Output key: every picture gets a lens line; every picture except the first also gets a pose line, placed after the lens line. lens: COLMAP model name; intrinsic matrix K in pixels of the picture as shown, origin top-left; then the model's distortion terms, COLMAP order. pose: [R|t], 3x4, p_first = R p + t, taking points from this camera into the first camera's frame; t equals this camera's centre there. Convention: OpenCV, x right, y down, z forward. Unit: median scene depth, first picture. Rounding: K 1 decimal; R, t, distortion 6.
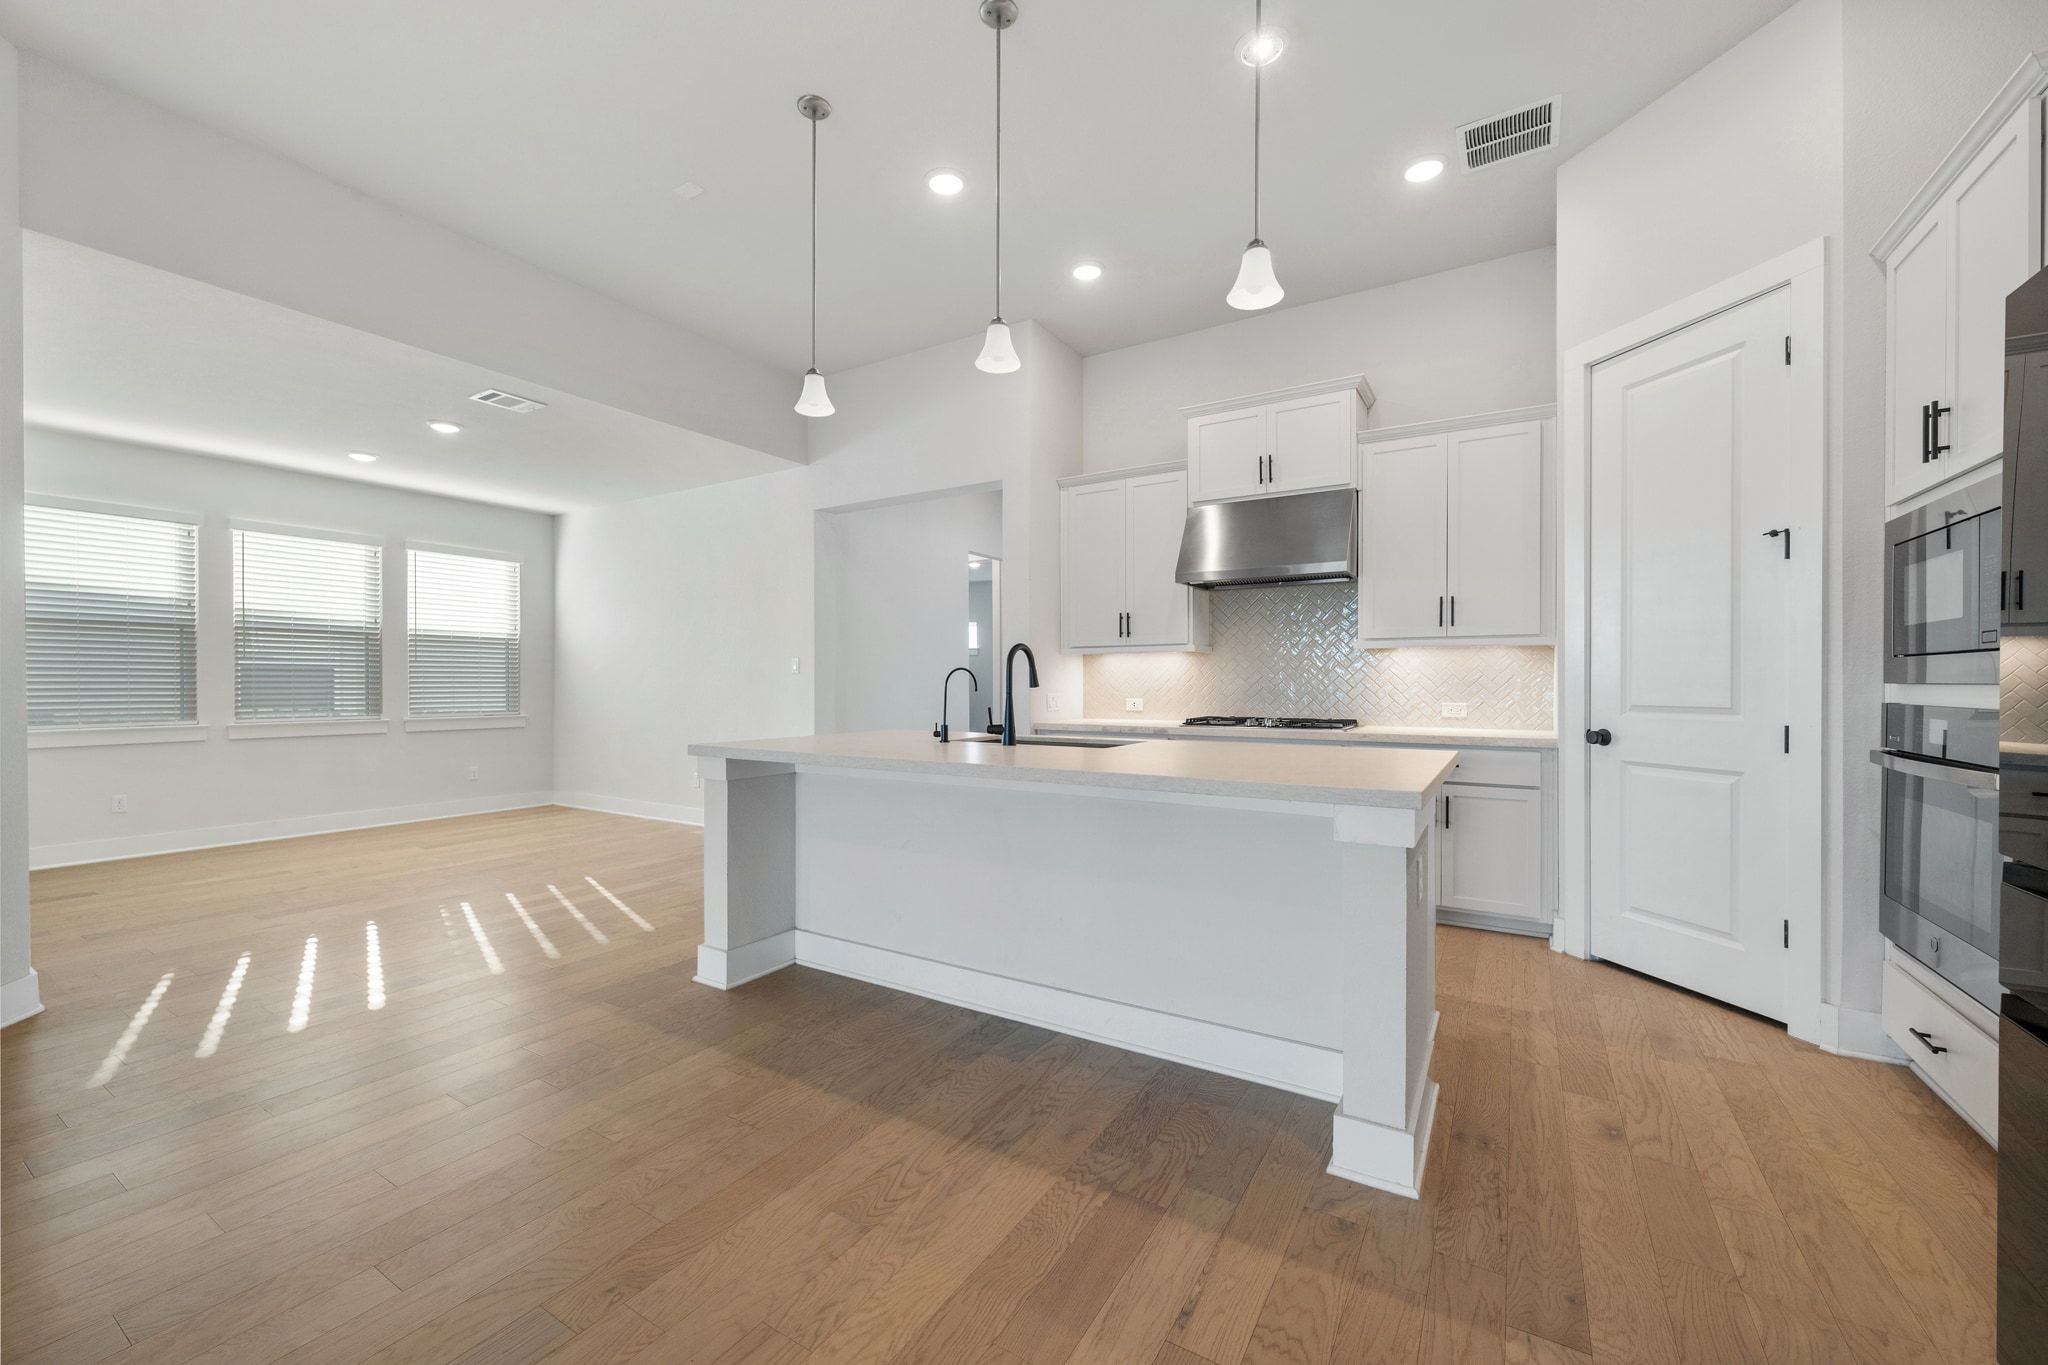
lens RADIAL K [[803.4, 0, 1021.5], [0, 803.4, 689.0], [0, 0, 1]] dist [0.002045, 0.000202]
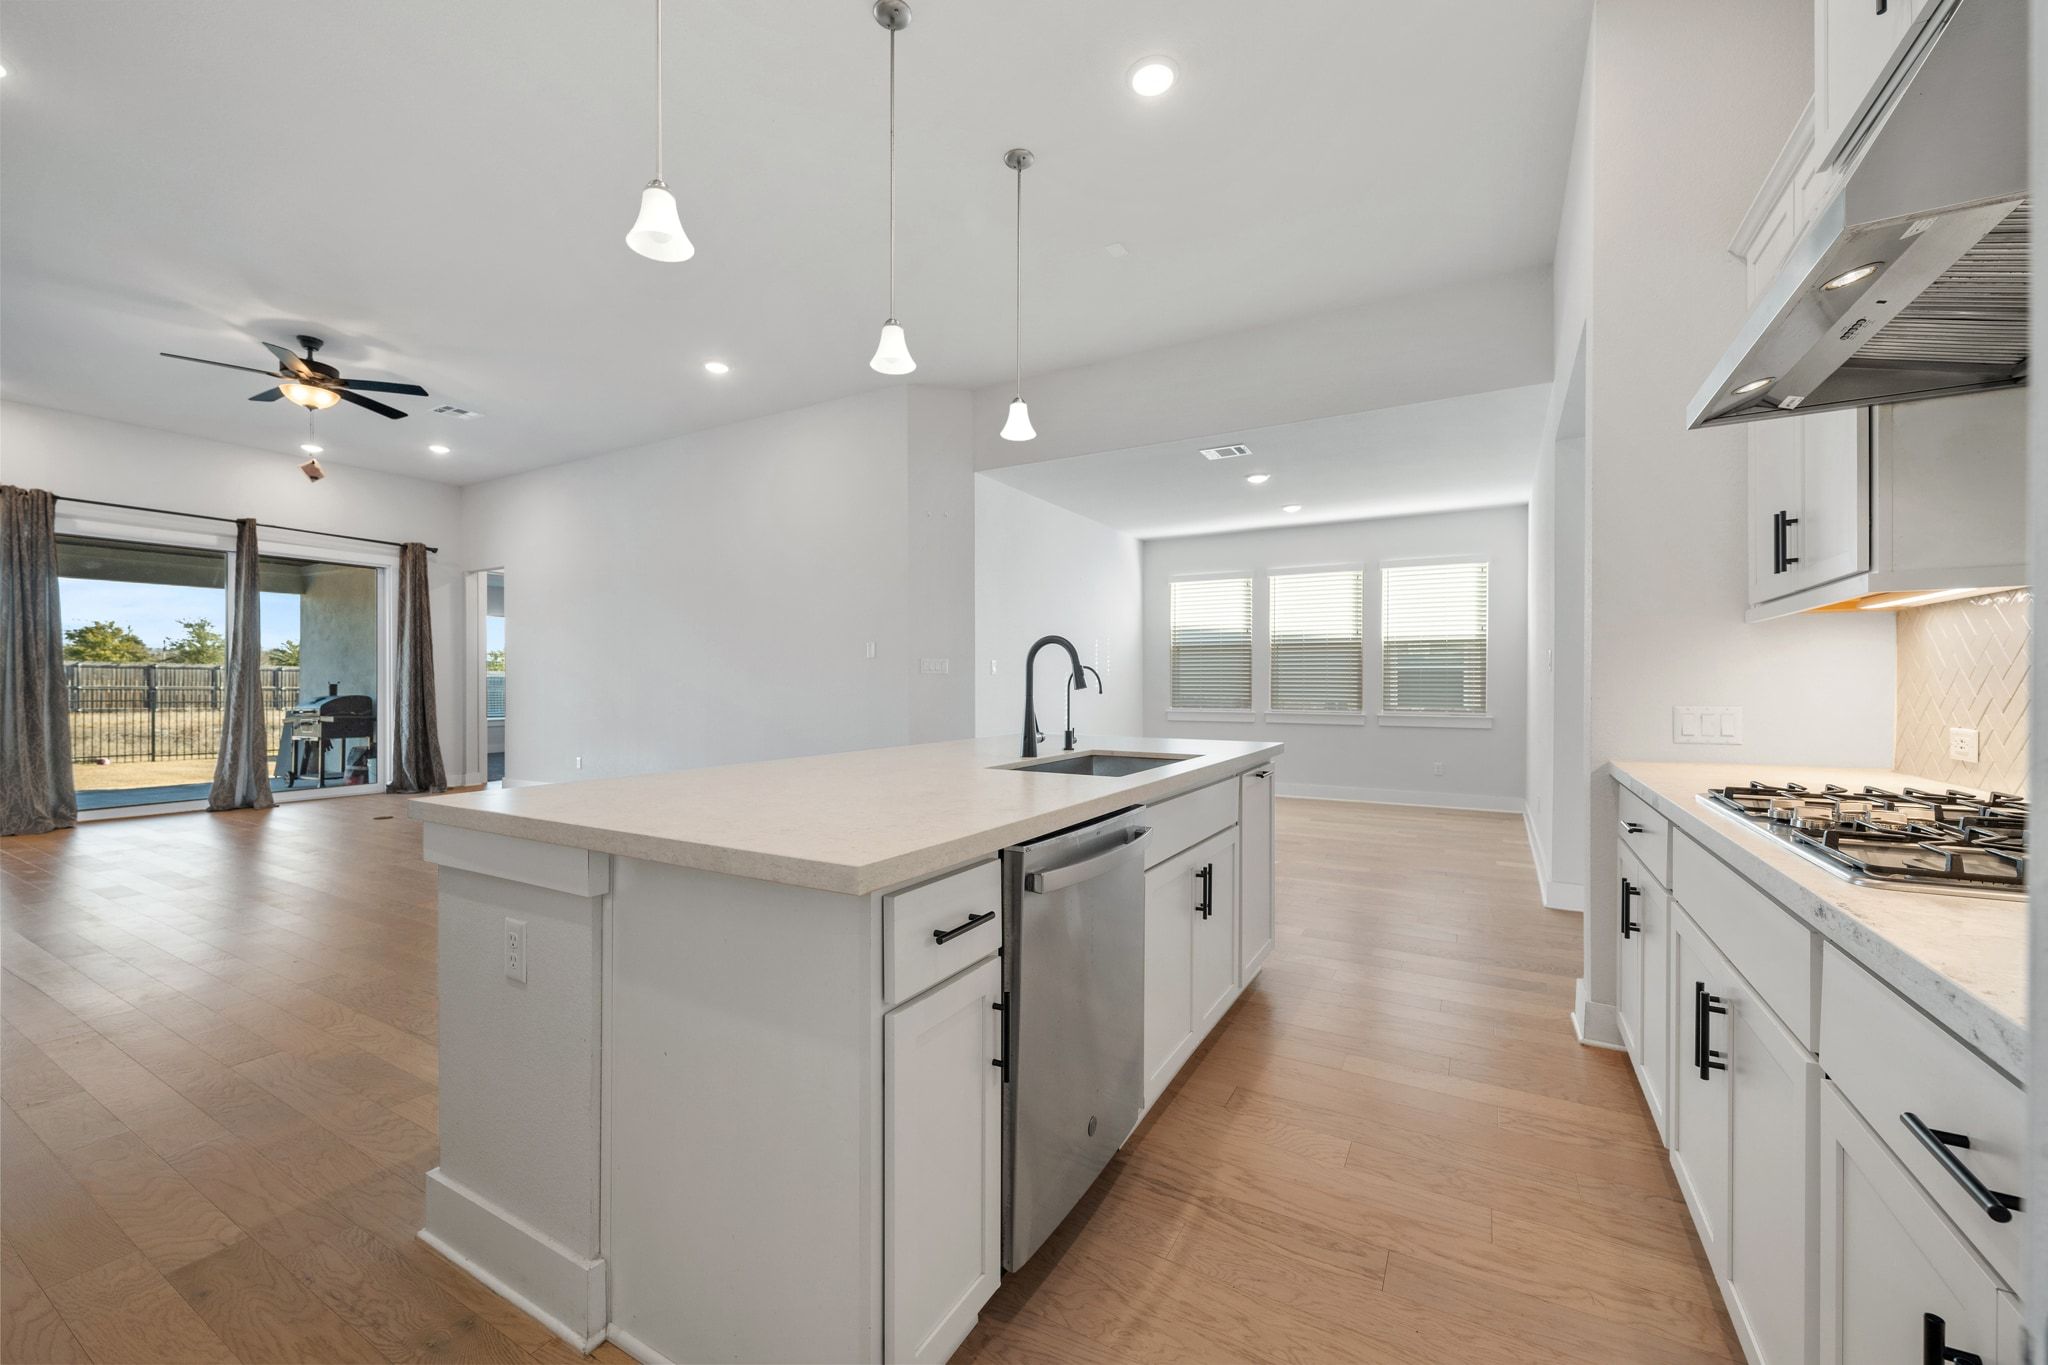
lens RADIAL K [[803.4, 0, 1021.5], [0, 803.4, 689.0], [0, 0, 1]] dist [0.002045, 0.000202]
pose [[0.030452, 0.007720, -0.999506, 0.456275], [-0.008657, 0.999935, 0.007459, -0.004519], [0.999499, 0.008426, 0.030517, 0.527388]]
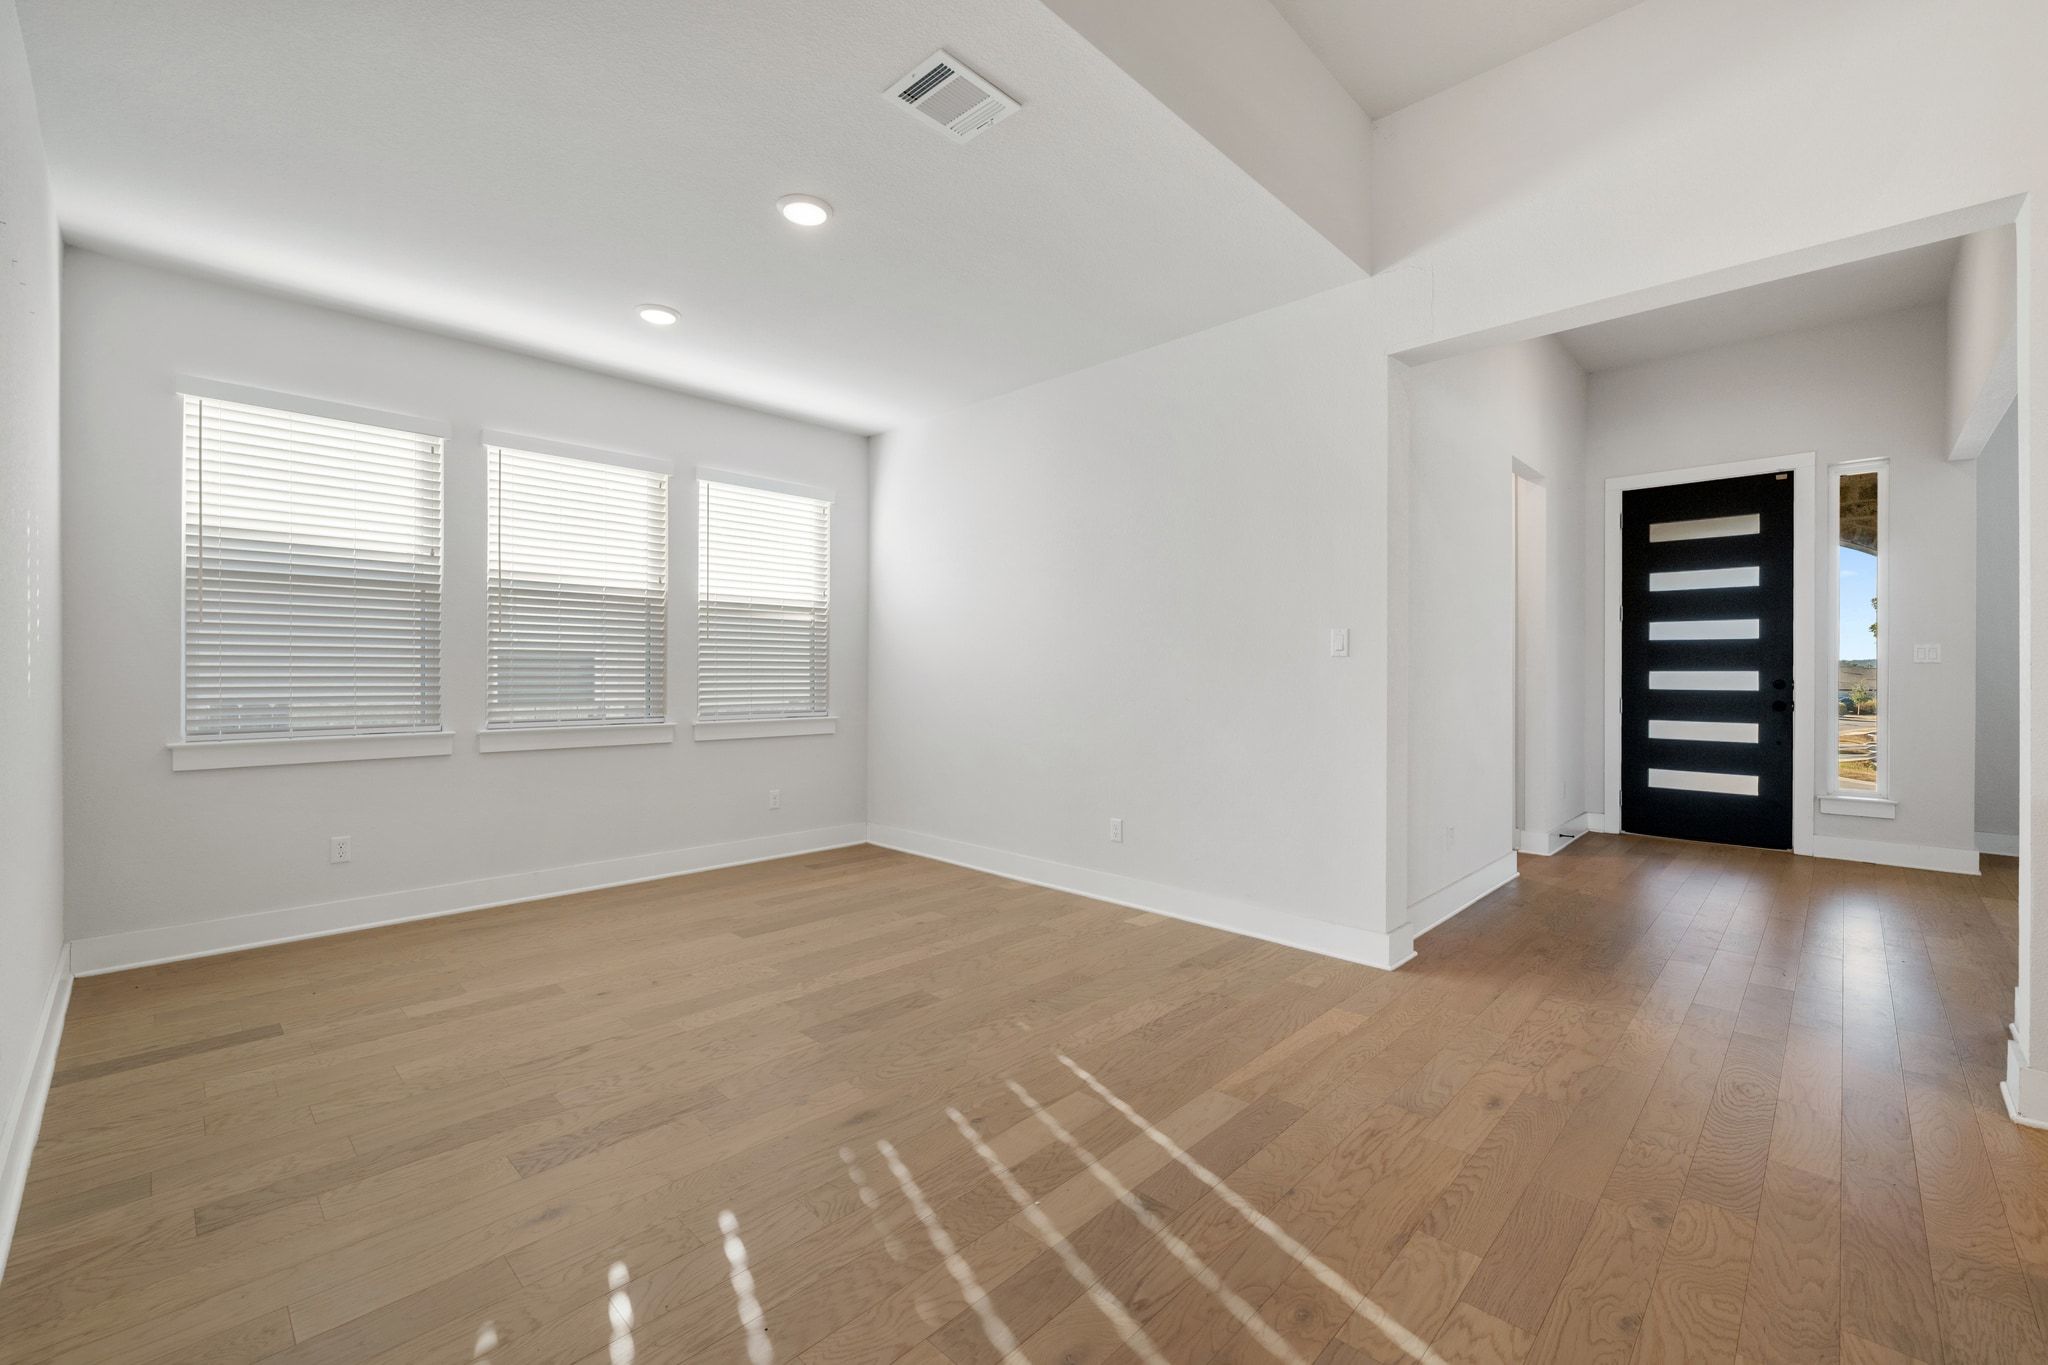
lens RADIAL K [[899.8, 0, 1035.6], [0, 899.8, 675.4], [0, 0, 1]] dist [0.023067, -0.000088]
pose [[0.972757, 0.004736, -0.231779, -0.352438], [-0.005962, 0.999972, -0.004588, -0.002171], [0.231750, 0.005845, 0.972758, 0.364379]]
